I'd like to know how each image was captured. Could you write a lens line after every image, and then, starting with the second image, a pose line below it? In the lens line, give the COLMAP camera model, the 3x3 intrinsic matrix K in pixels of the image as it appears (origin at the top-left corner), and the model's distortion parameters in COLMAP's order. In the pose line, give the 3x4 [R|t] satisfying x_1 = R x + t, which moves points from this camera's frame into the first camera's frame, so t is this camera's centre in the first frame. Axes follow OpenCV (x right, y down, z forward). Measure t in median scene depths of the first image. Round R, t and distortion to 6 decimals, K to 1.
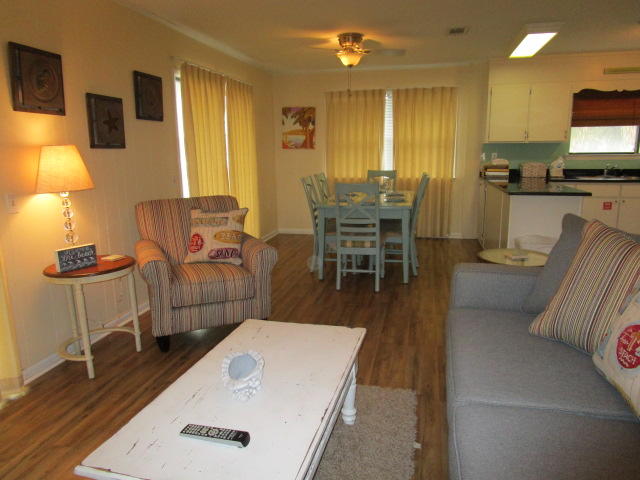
lens RADIAL K [[454.9, 0, 320.7], [0, 454.9, 238.9], [0, 0, 1]] dist [-0.028498, -0.000728]
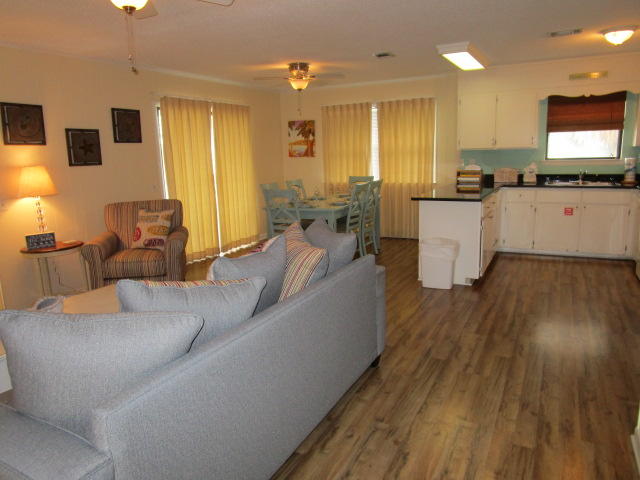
lens RADIAL K [[454.9, 0, 320.6], [0, 454.9, 238.3], [0, 0, 1]] dist [-0.028498, -0.000728]
pose [[0.968860, 0.029896, -0.245797, 0.321576], [-0.030312, 0.999538, 0.002092, 0.000839], [0.245747, 0.005423, 0.969319, -0.100160]]
